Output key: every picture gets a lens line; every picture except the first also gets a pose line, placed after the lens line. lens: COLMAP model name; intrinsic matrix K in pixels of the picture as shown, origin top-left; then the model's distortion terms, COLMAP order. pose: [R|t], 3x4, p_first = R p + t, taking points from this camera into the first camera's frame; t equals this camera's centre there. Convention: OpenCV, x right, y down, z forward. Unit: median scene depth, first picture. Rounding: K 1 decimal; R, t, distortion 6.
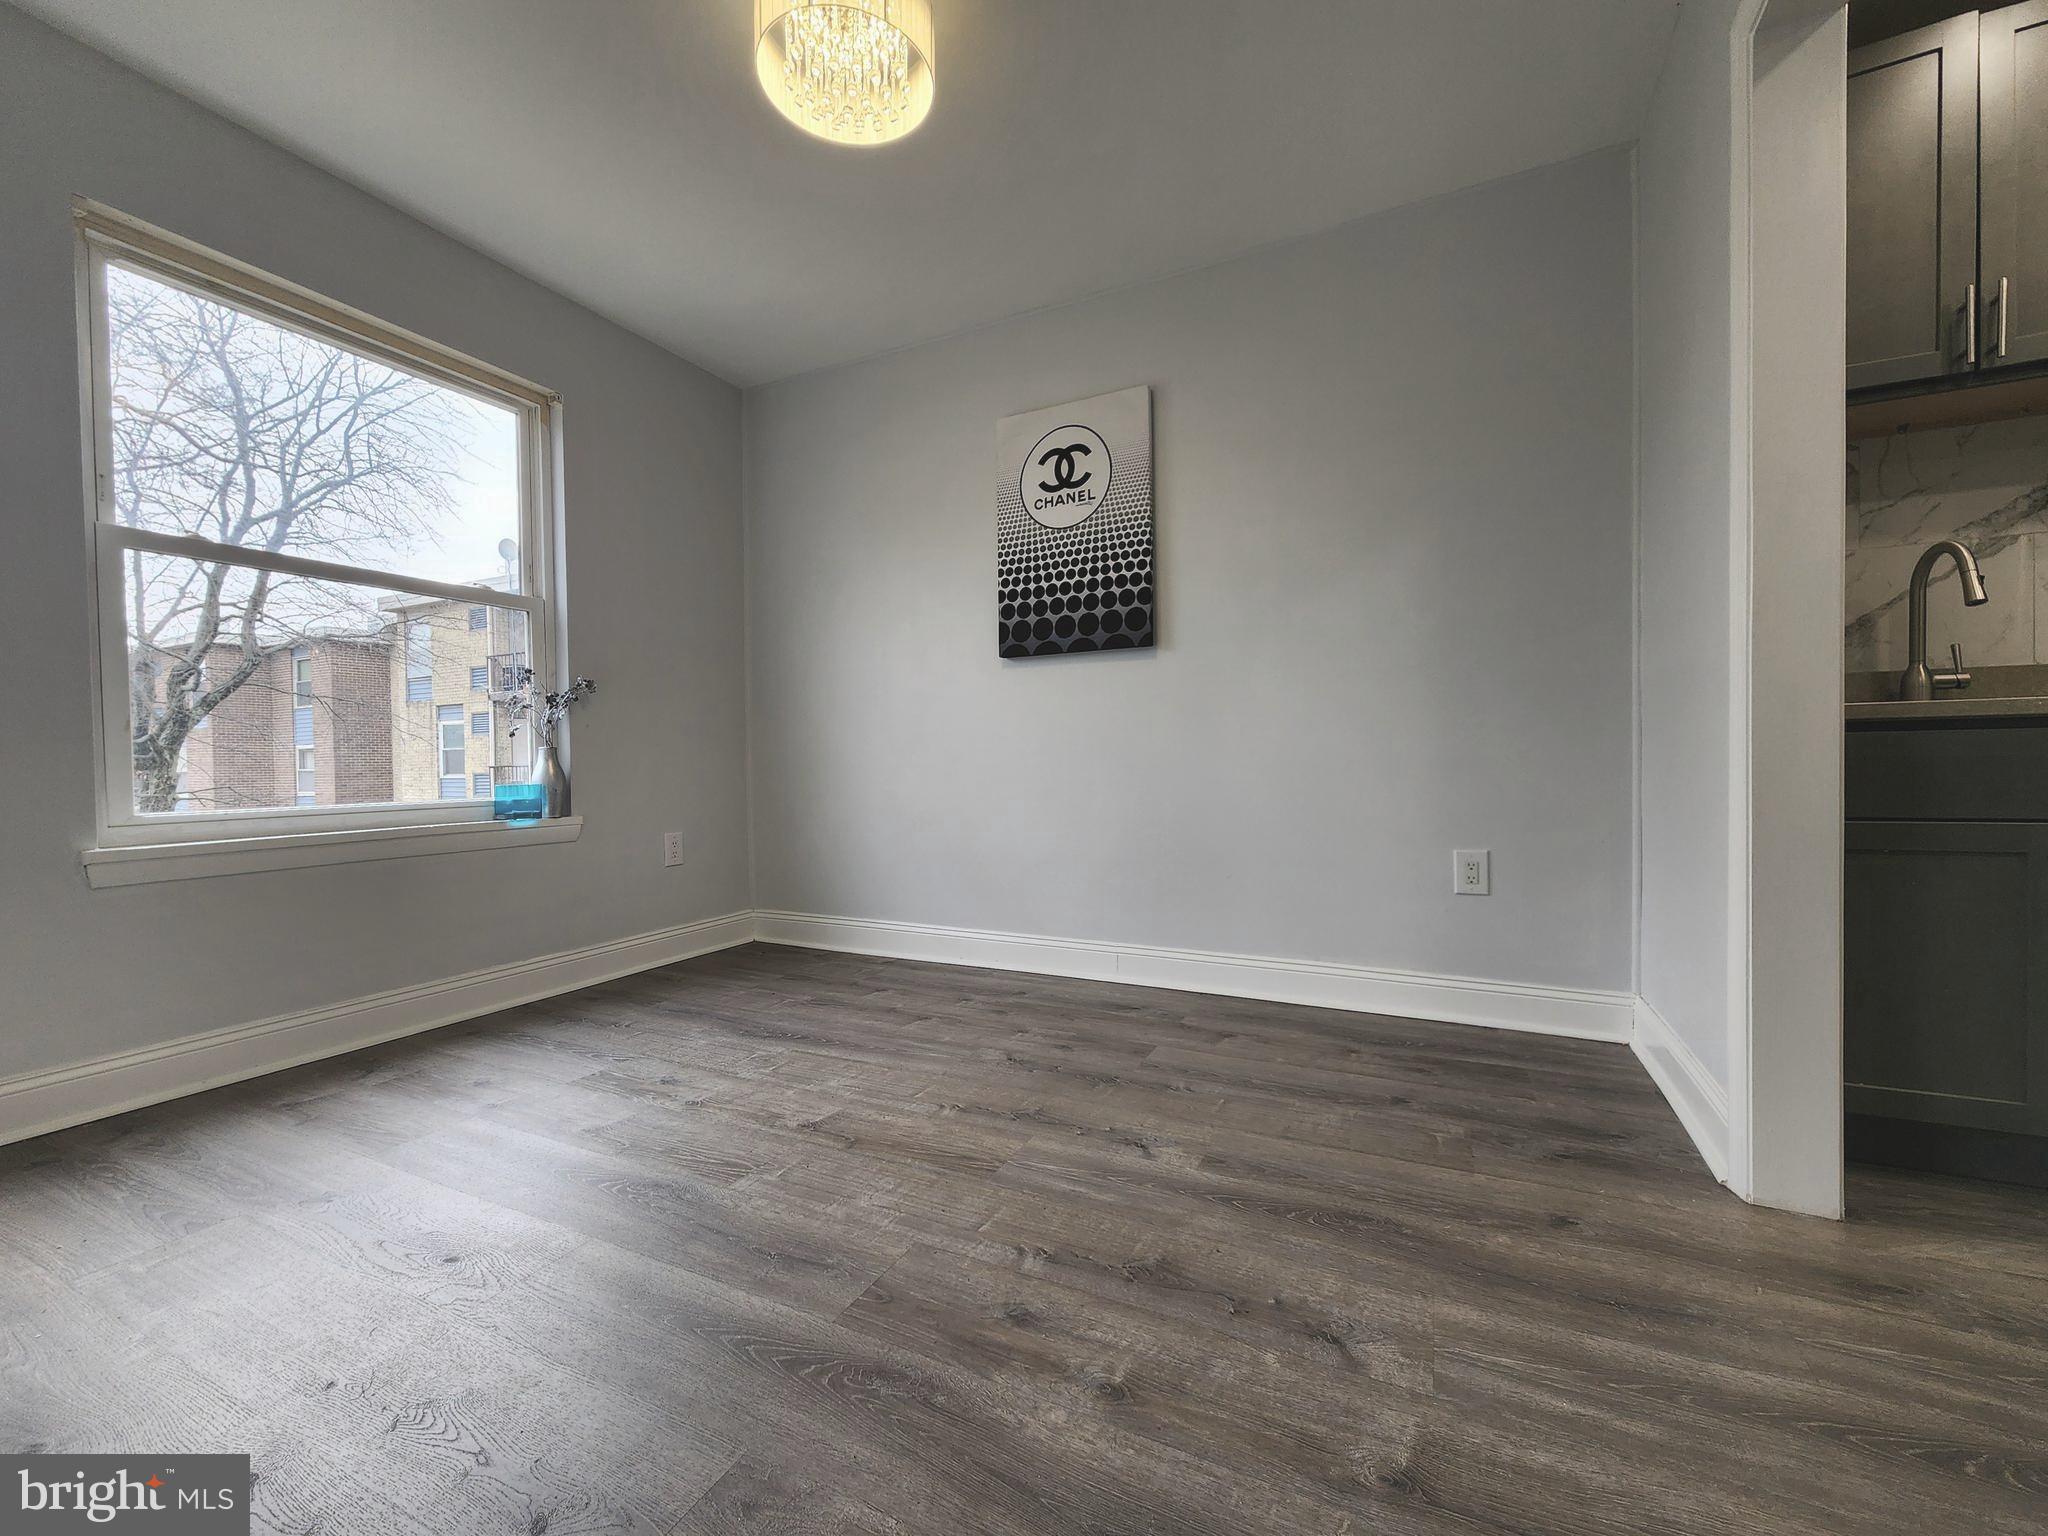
lens RADIAL K [[830.8, 0, 1015.3], [0, 830.8, 774.8], [0, 0, 1]] dist [0.002203, 0.000391]
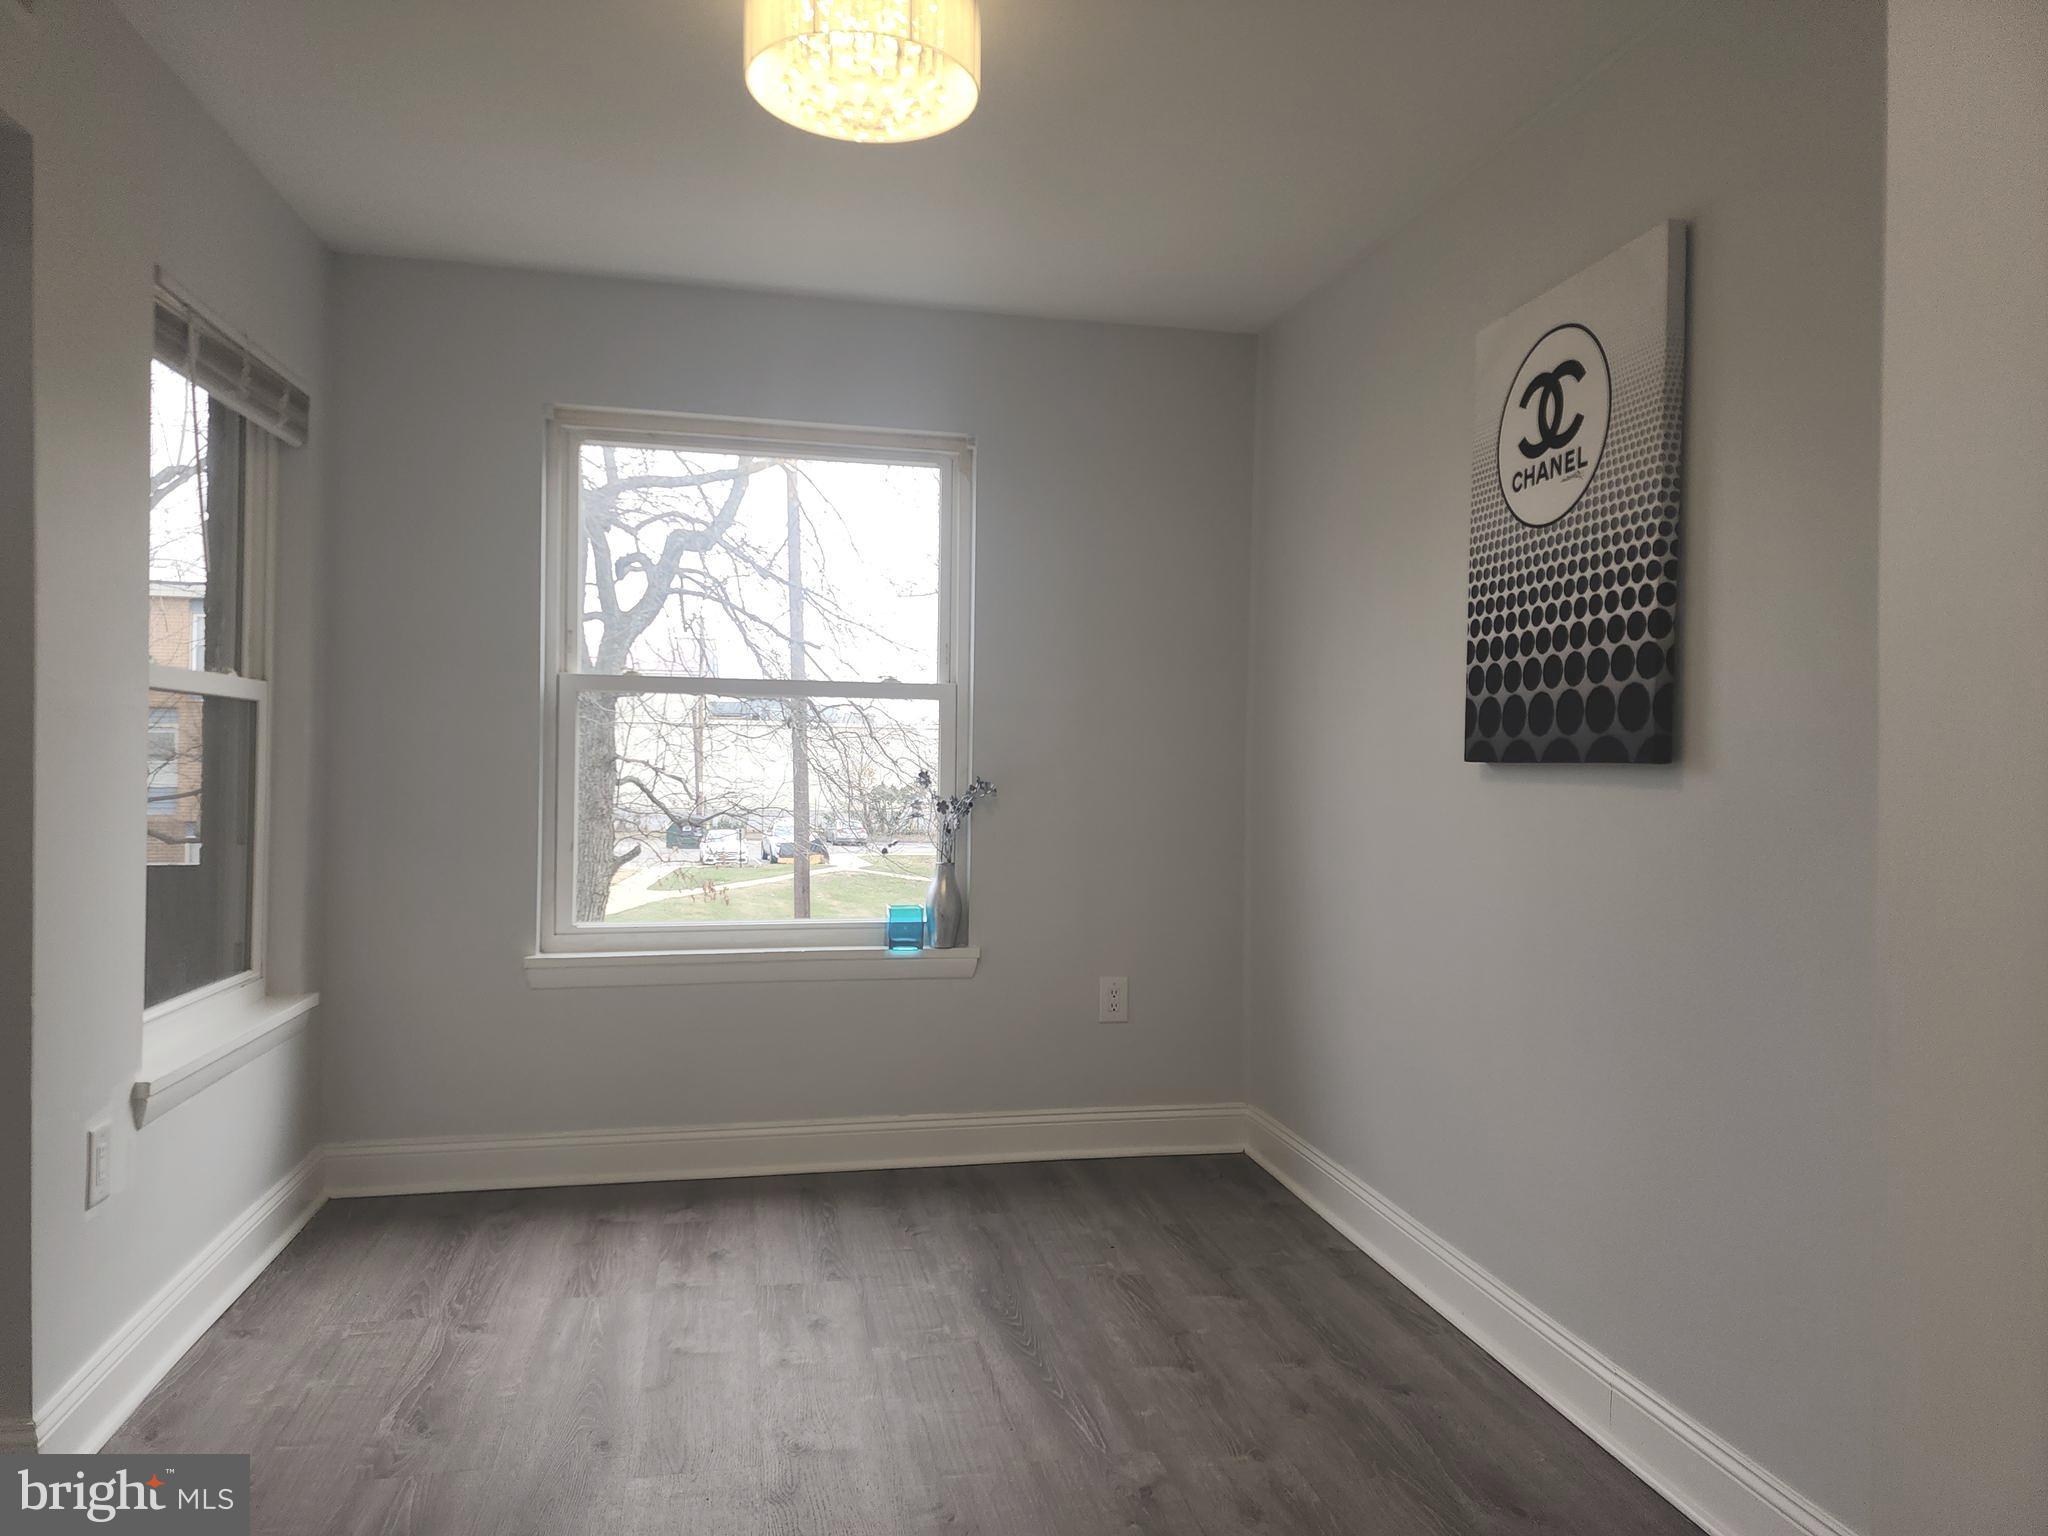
lens RADIAL K [[1343.8, 0, 1023.3], [0, 1343.8, 753.3], [0, 0, 1]] dist [0.064996, -0.002469]
pose [[0.625654, 0.022653, -0.779772, 0.532246], [-0.039010, 0.999236, -0.002271, -0.141812], [0.779125, 0.031840, 0.626060, 0.219646]]
